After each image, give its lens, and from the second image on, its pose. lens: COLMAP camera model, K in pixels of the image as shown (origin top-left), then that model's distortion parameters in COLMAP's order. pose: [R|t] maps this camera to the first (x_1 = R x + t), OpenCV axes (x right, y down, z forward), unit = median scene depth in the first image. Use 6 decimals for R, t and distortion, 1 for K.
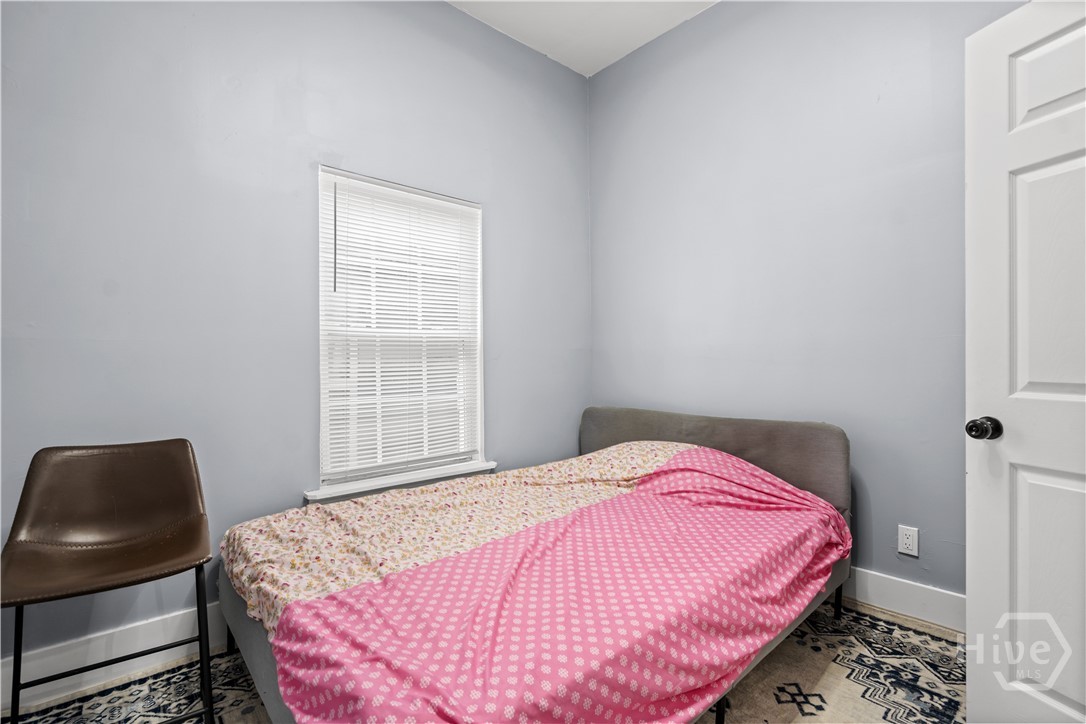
lens RADIAL K [[493.0, 0, 543.0], [0, 493.0, 361.9], [0, 0, 1]] dist [-0.001981, -0.000301]
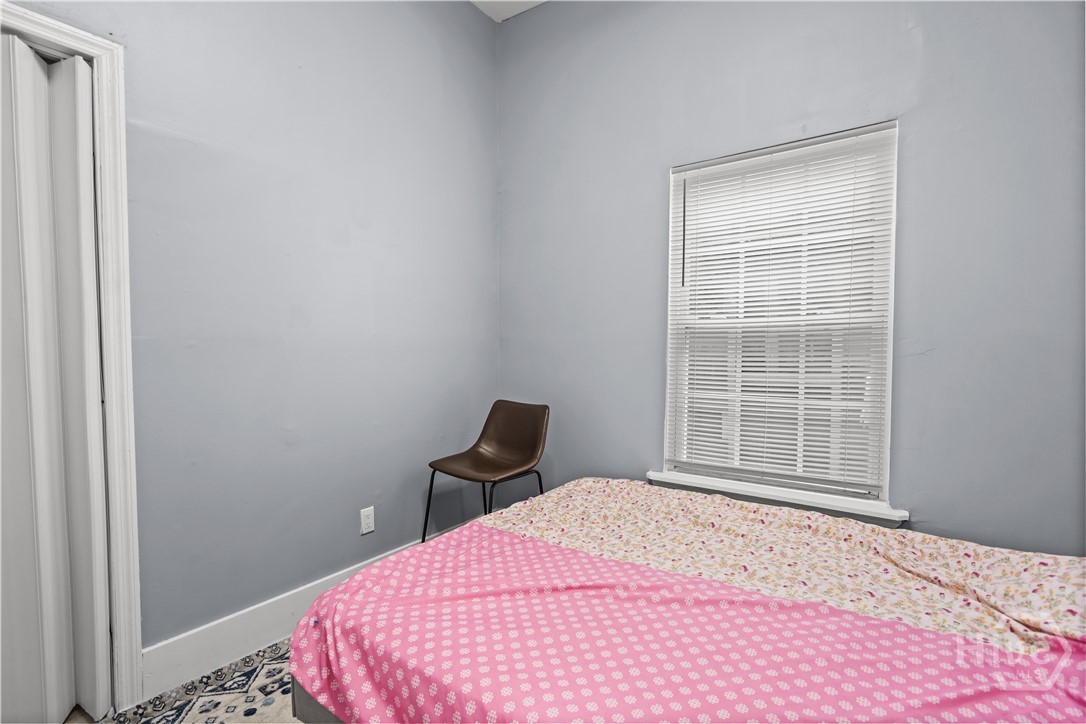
lens RADIAL K [[493.0, 0, 544.2], [0, 493.0, 366.8], [0, 0, 1]] dist [-0.001981, -0.000301]
pose [[0.223209, 0.036770, -0.974077, 0.509273], [-0.009629, 0.999323, 0.035517, -0.008586], [0.974723, 0.001452, 0.223412, 0.476270]]
